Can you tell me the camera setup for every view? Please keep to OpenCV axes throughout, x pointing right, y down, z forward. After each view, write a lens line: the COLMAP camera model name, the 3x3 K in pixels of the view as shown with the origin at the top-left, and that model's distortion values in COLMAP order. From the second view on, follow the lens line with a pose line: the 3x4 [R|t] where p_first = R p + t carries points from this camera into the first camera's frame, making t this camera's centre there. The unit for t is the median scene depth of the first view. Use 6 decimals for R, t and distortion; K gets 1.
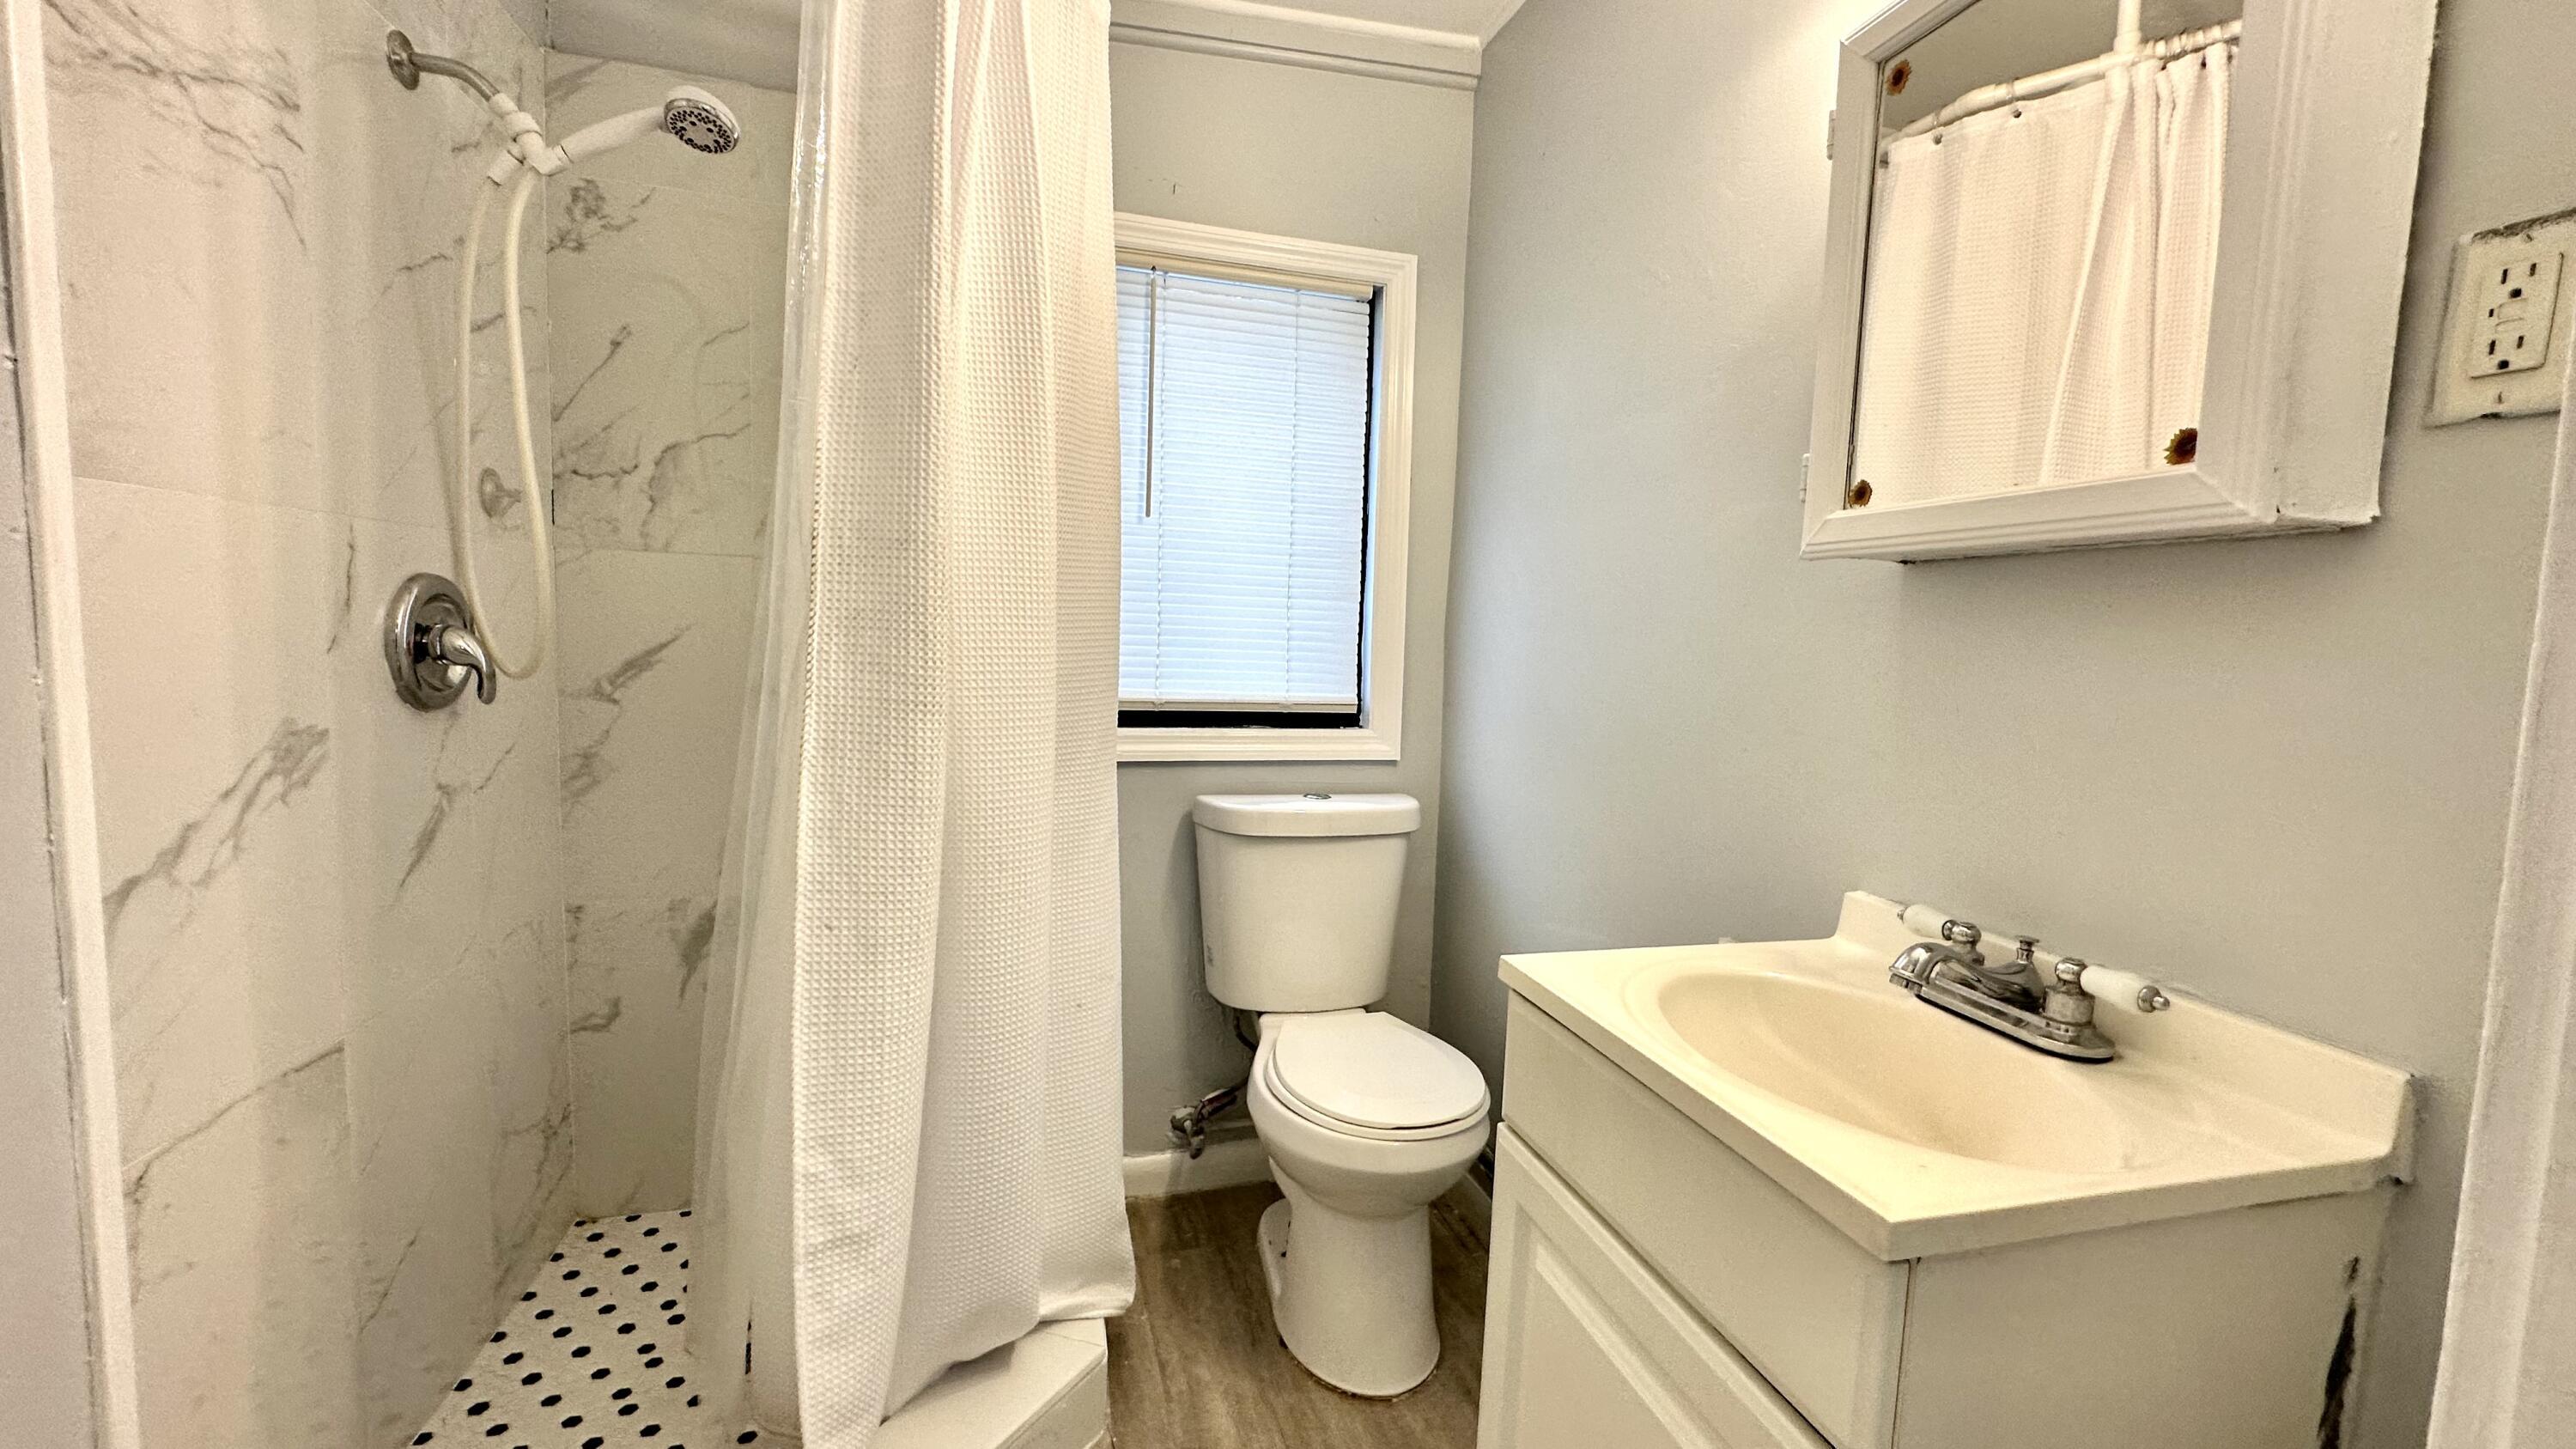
lens RADIAL K [[1031.2, 0, 1288.0], [0, 1031.2, 724.5], [0, 0, 1]] dist [-0.002097, 0.000635]
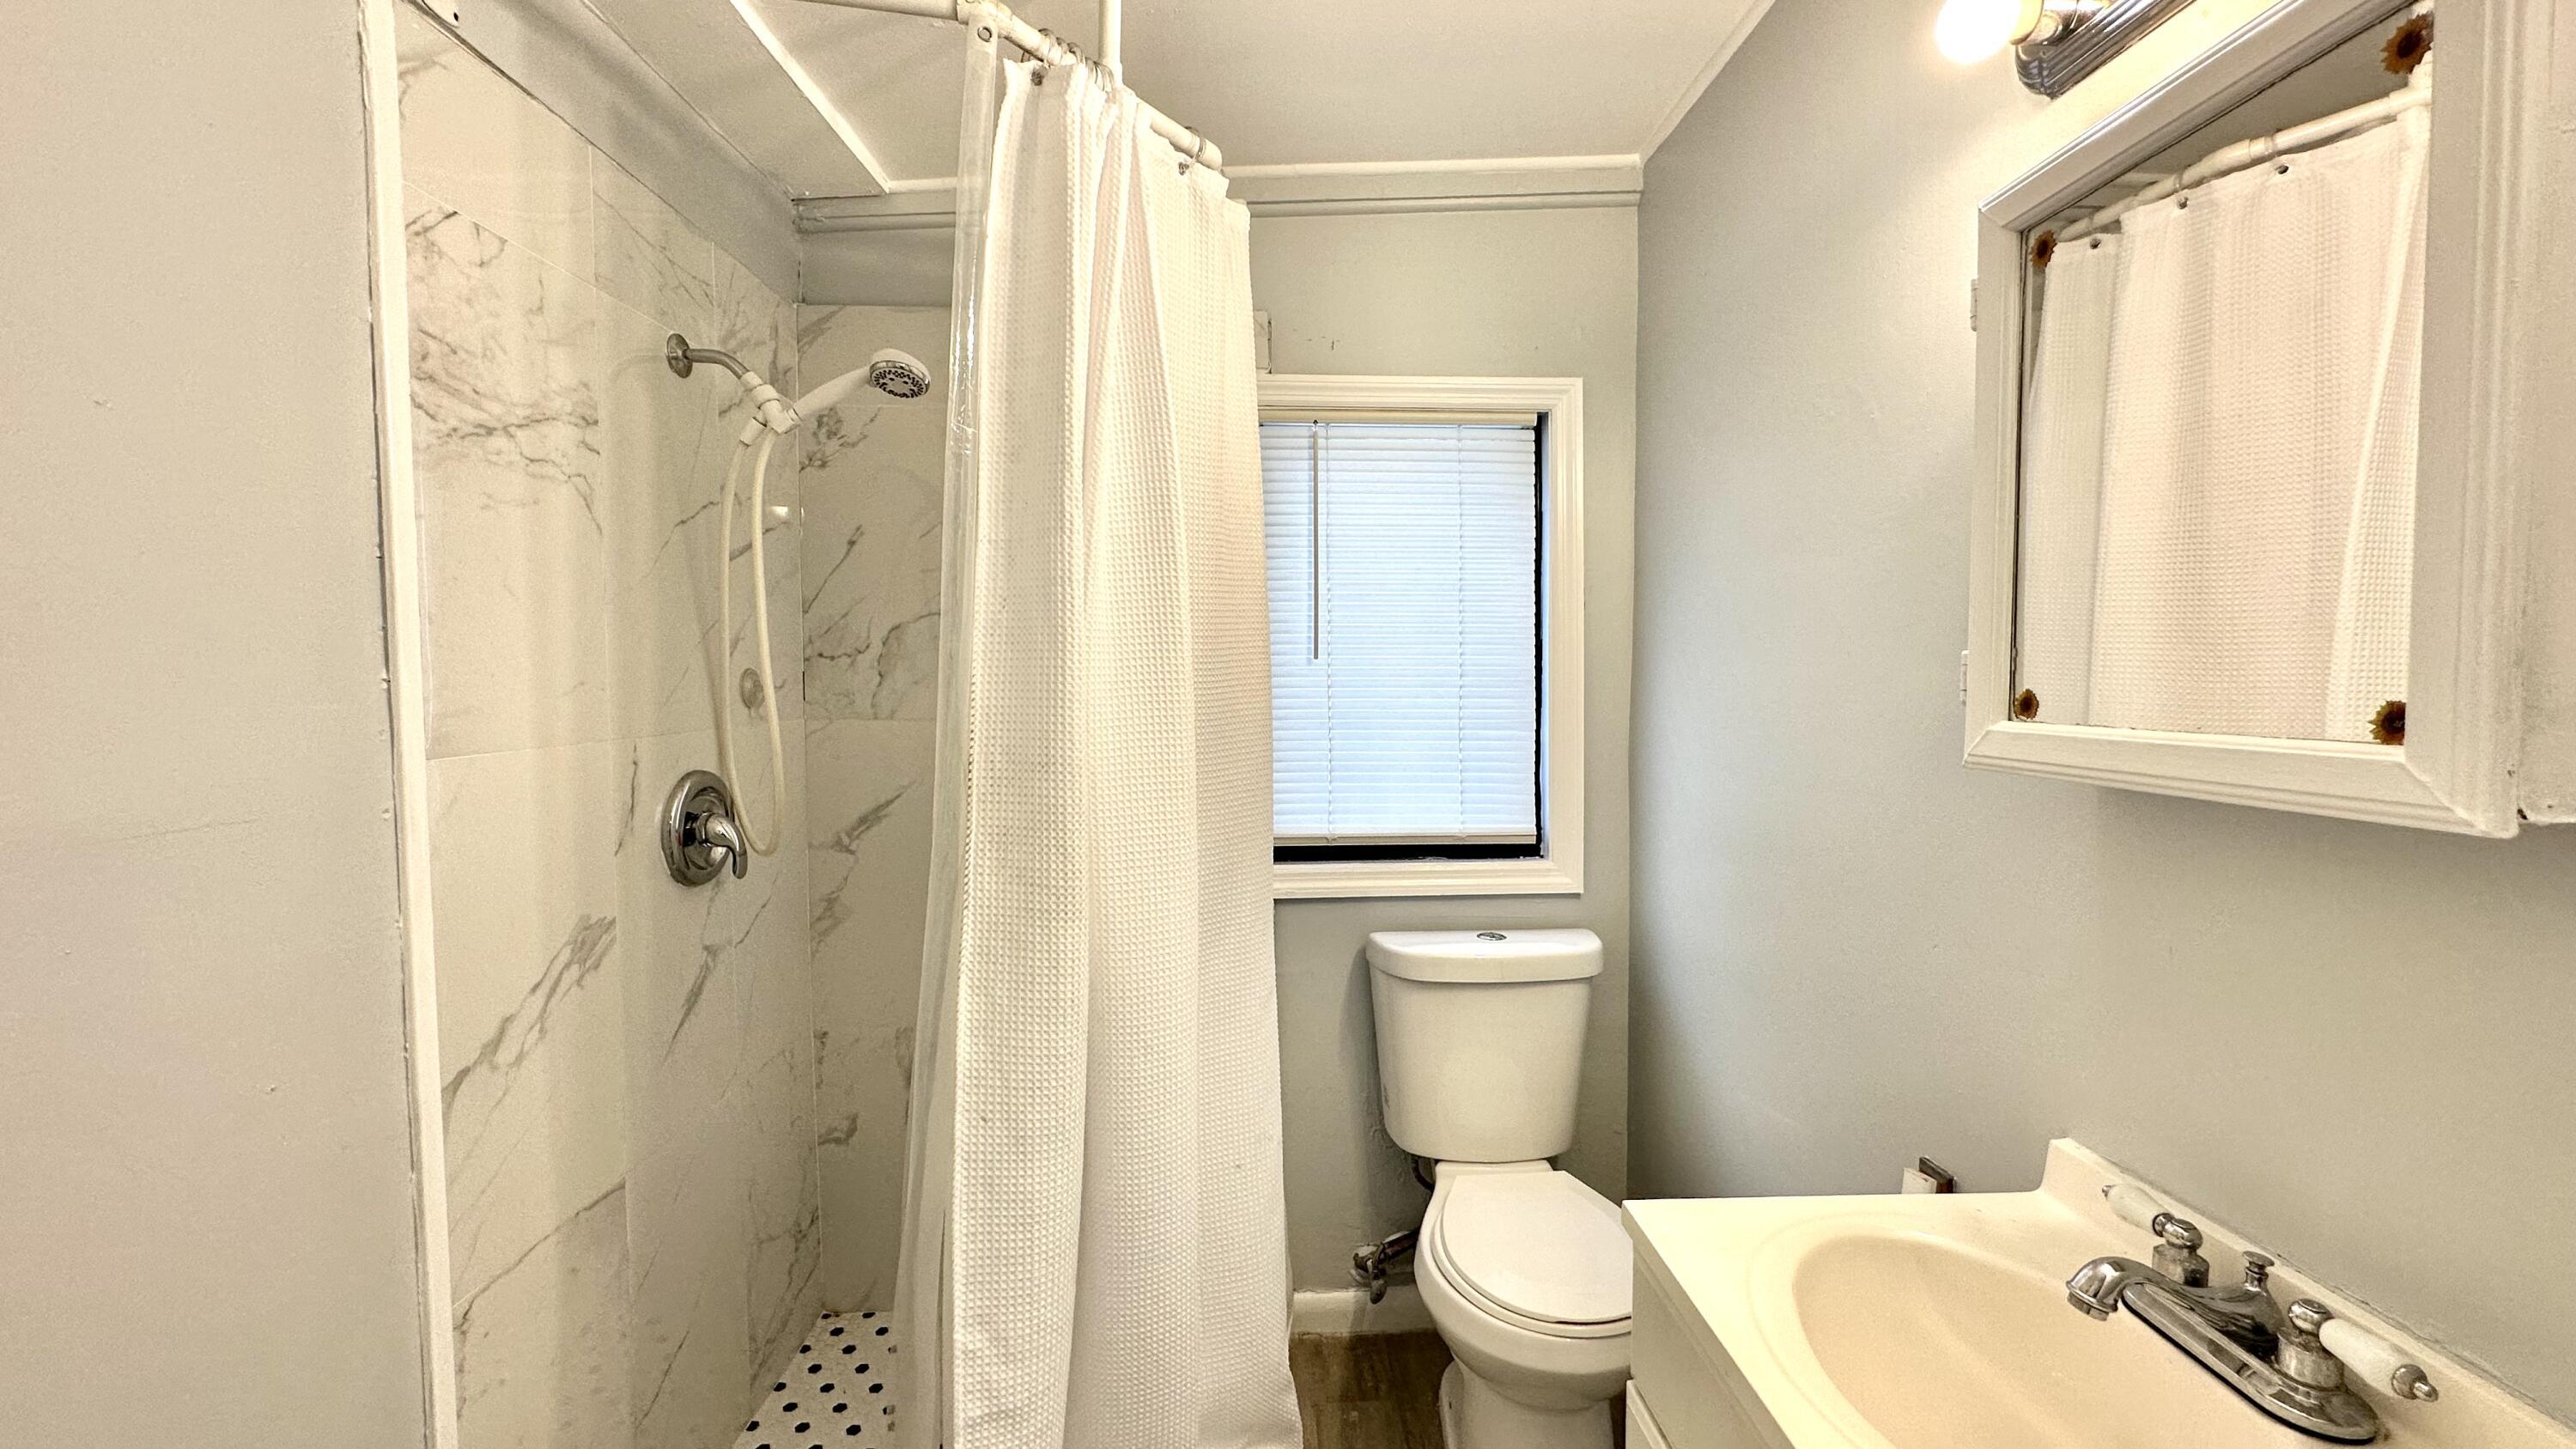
lens RADIAL K [[1031.2, 0, 1288.0], [0, 1031.2, 724.5], [0, 0, 1]] dist [-0.002097, 0.000635]
pose [[0.973522, -0.028766, -0.226775, 0.103967], [0.018385, 0.998690, -0.047758, -0.133148], [0.227852, 0.042324, 0.972776, -0.004986]]
